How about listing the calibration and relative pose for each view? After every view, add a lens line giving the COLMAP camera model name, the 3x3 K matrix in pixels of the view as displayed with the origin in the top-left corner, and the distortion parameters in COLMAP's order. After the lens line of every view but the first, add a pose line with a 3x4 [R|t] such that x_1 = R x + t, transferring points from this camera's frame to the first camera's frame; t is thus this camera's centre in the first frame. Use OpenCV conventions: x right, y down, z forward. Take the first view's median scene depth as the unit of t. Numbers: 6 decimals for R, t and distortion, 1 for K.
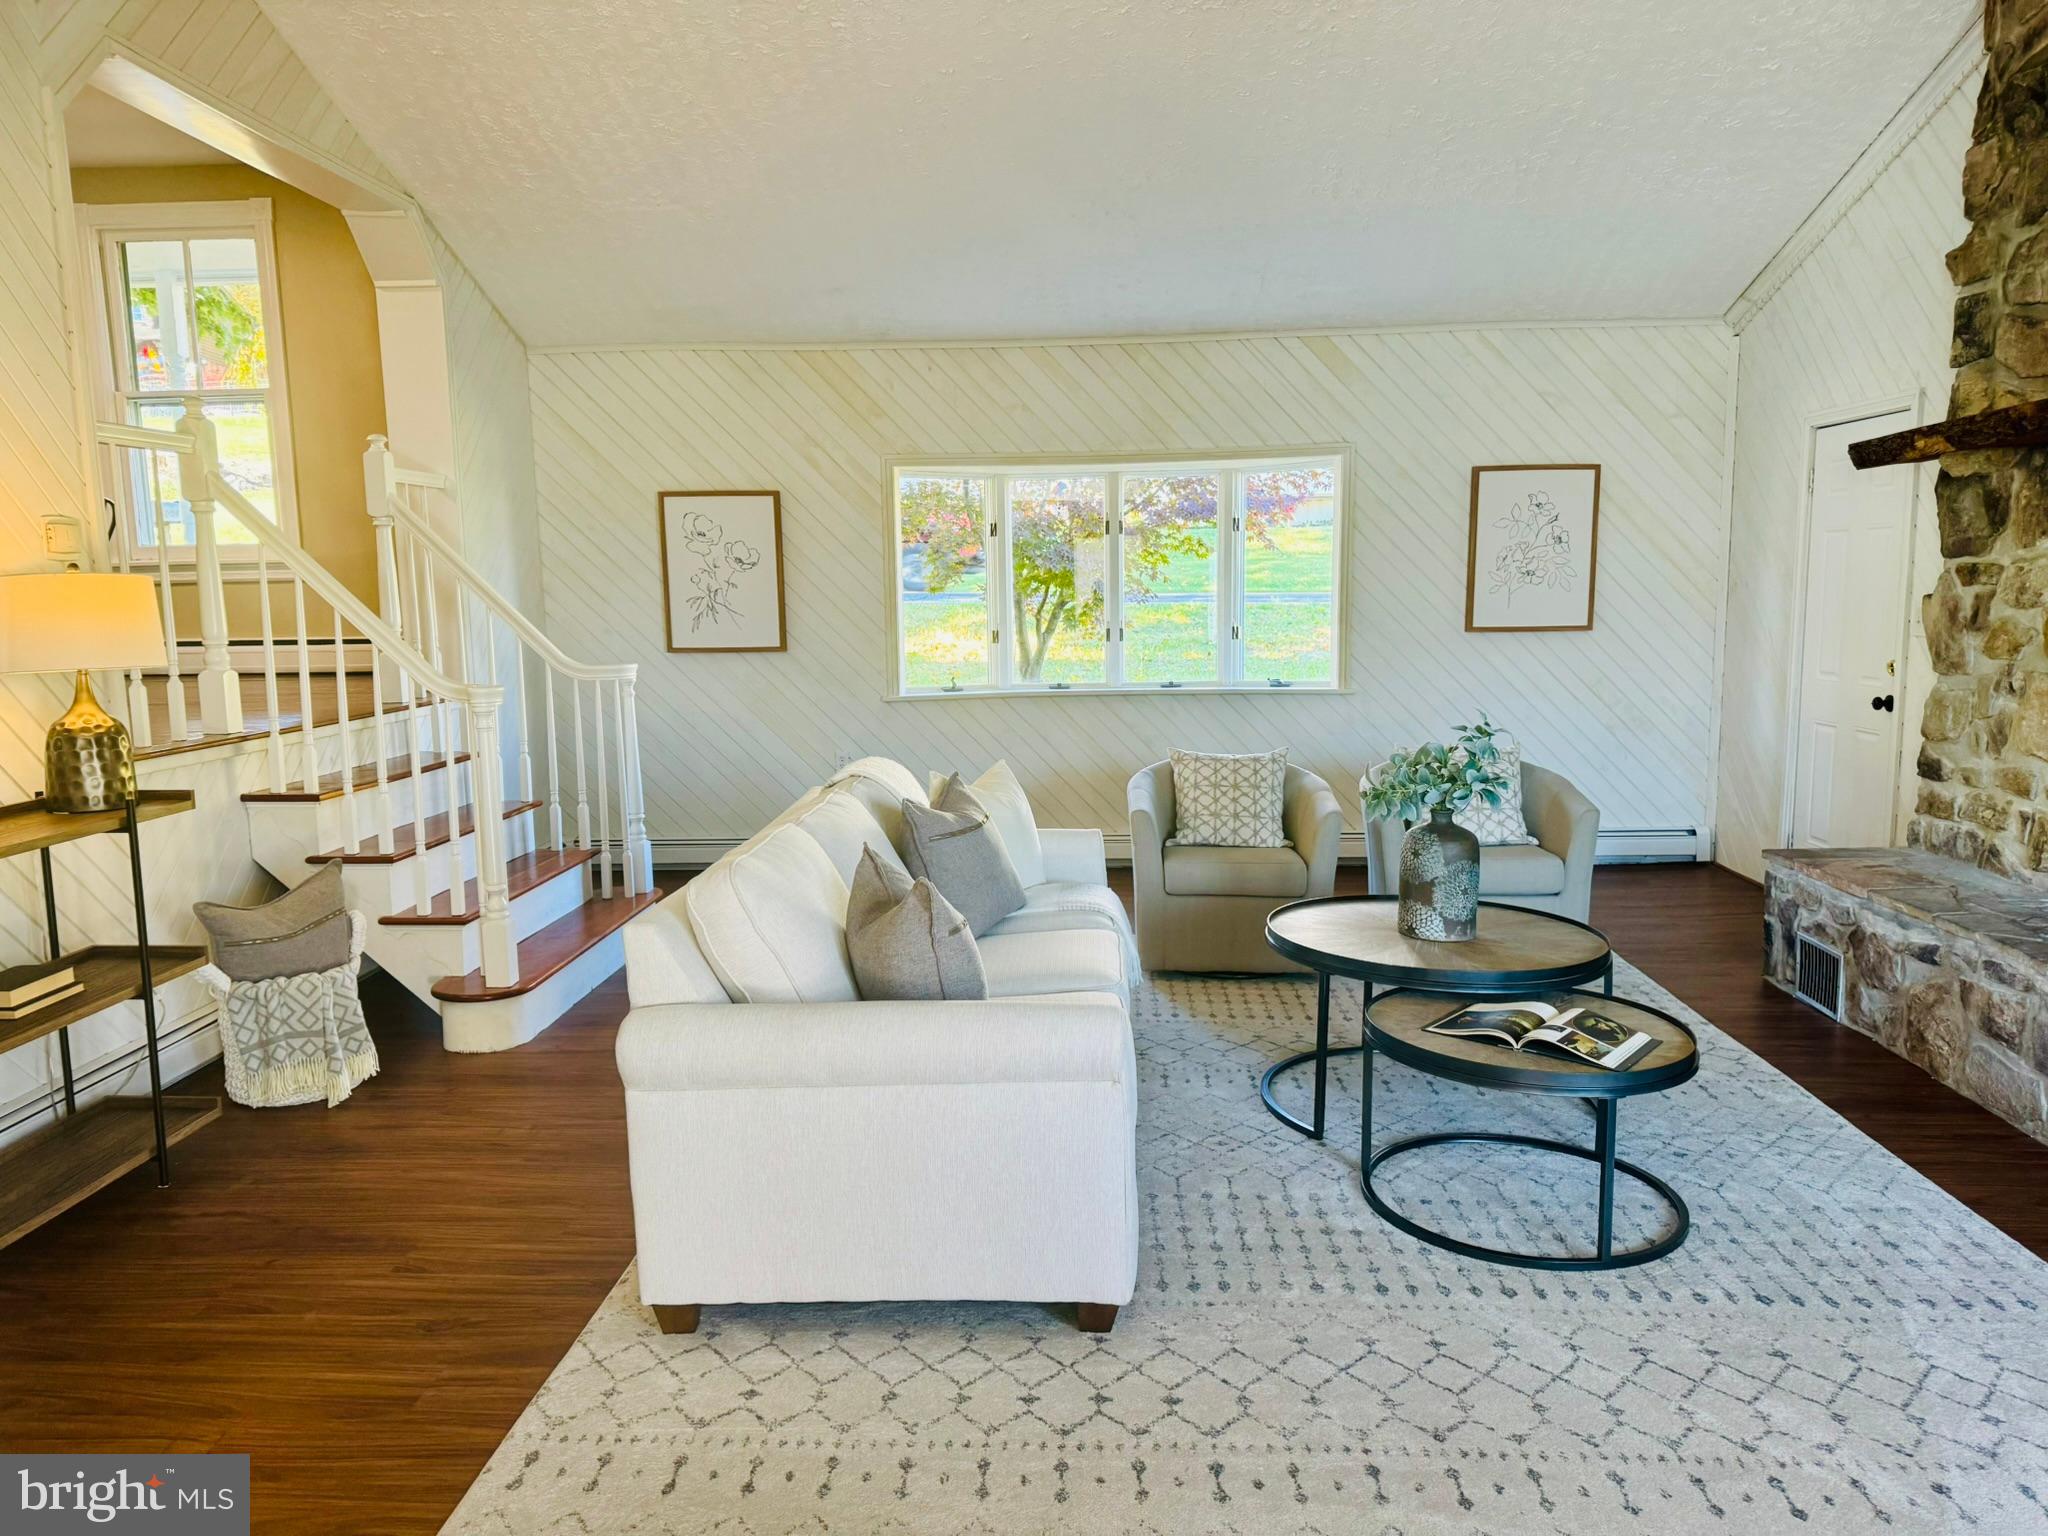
lens RADIAL K [[1457.9, 0, 1064.6], [0, 1457.9, 790.9], [0, 0, 1]] dist [0.050401, -0.062211]
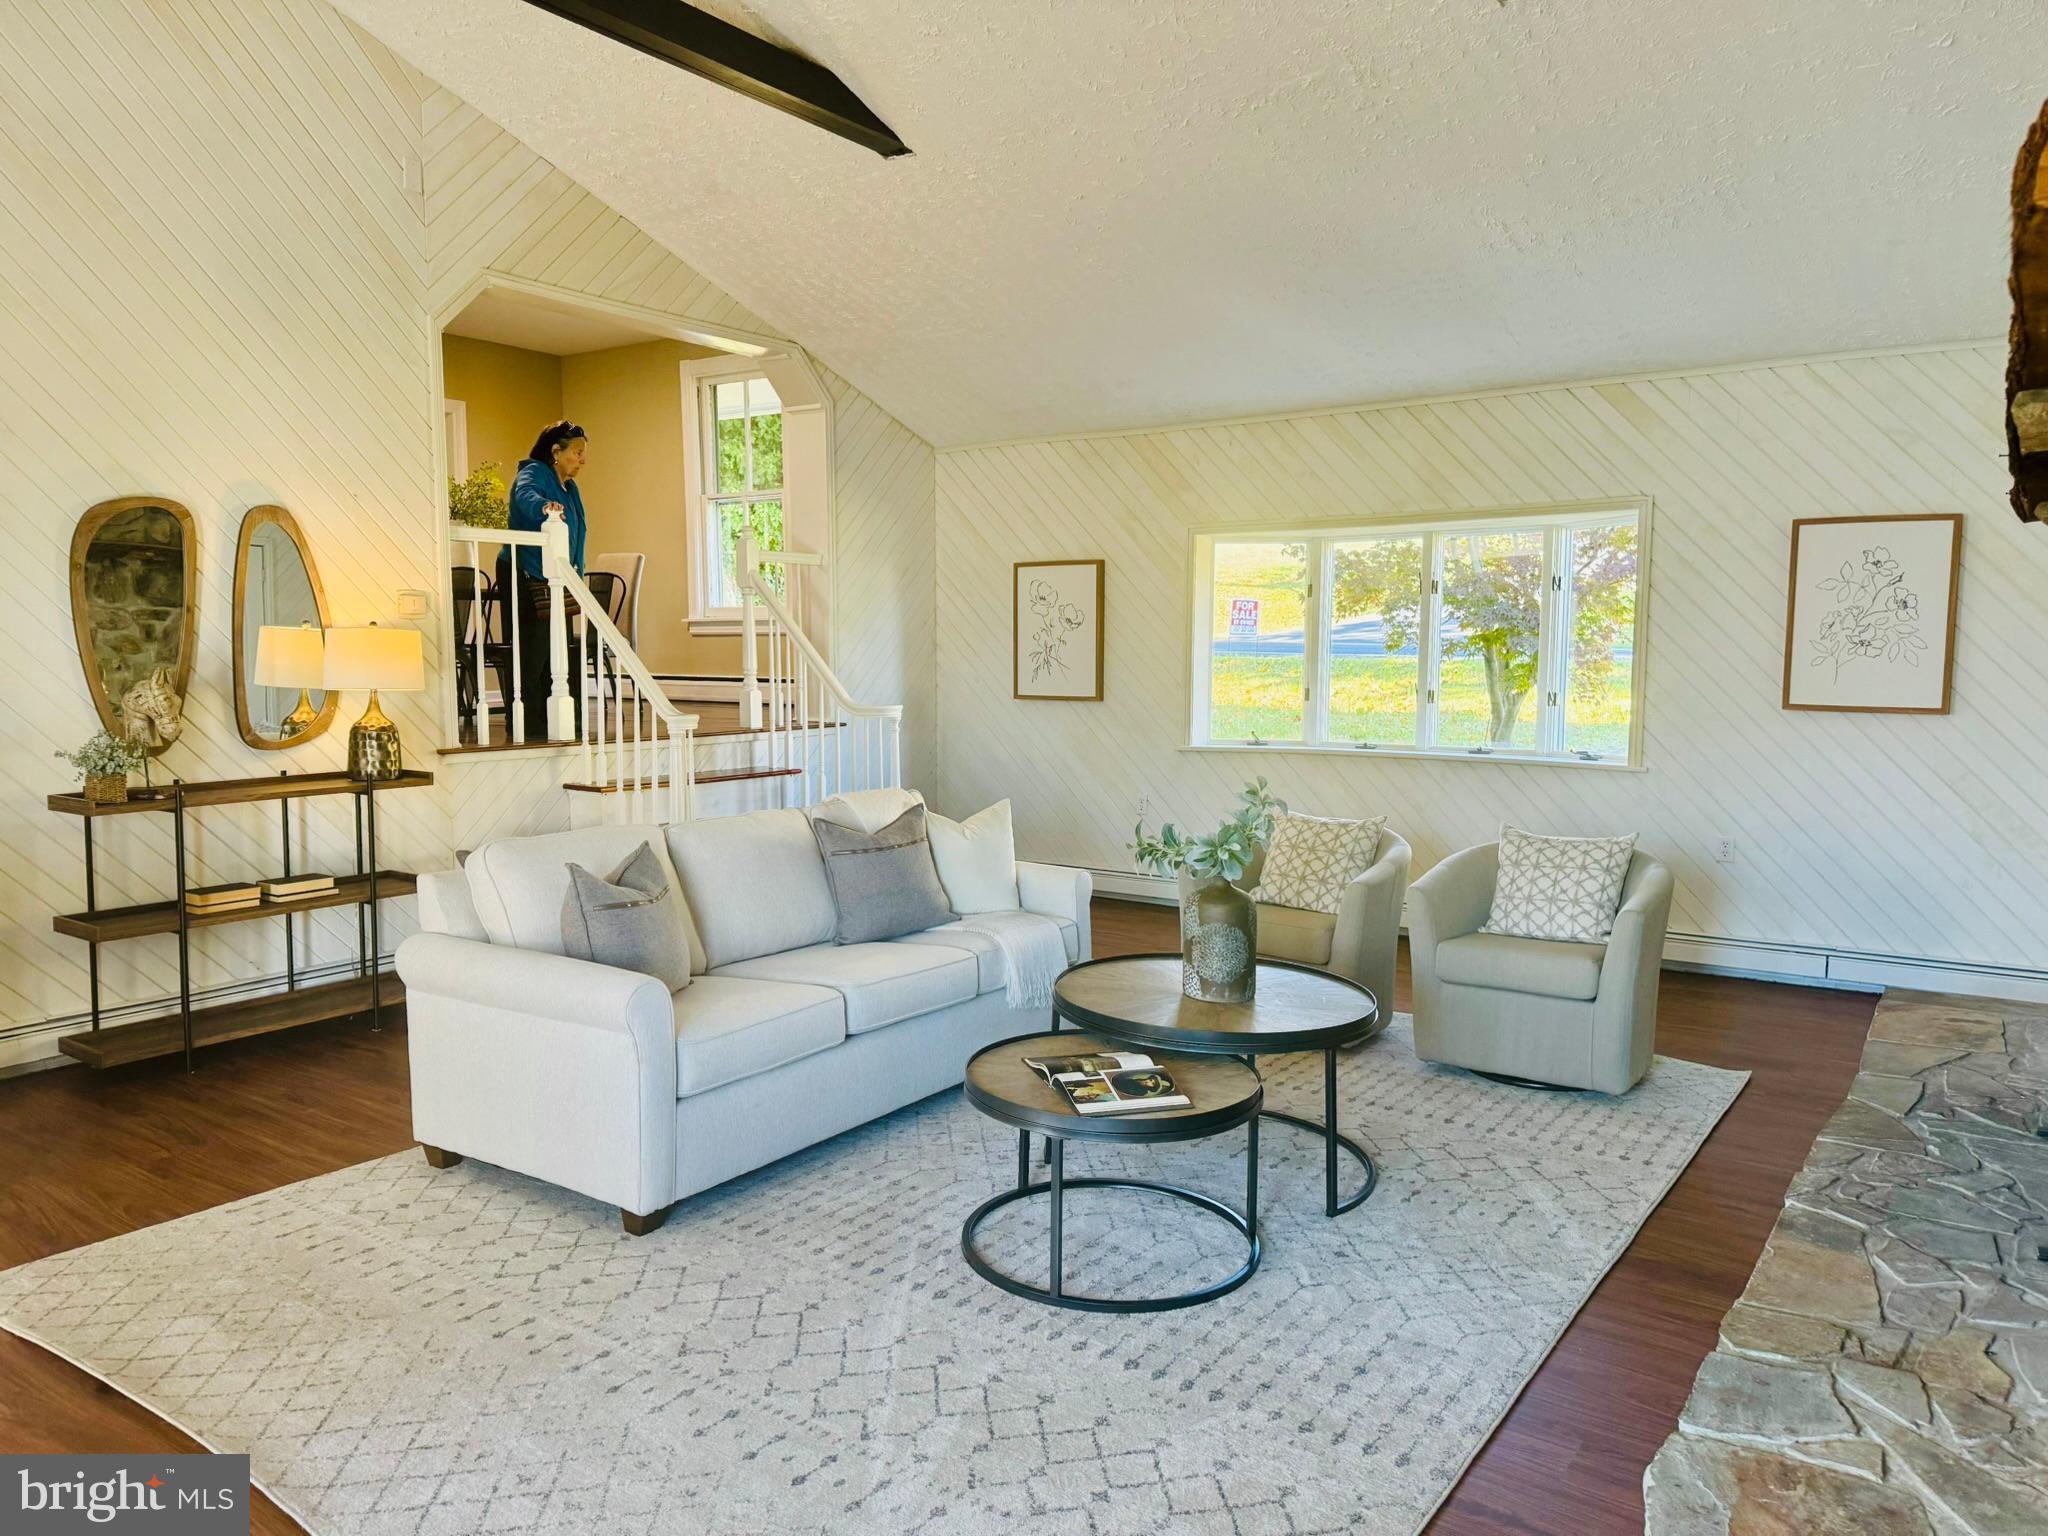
lens RADIAL K [[1441.4, 0, 981.0], [0, 1441.4, 764.9], [0, 0, 1]] dist [0.136491, -0.262380]
pose [[0.834964, 0.063293, -0.546652, 0.394522], [-0.092168, 0.995416, -0.025527, -0.012266], [0.542531, 0.071698, 0.836971, 0.032248]]
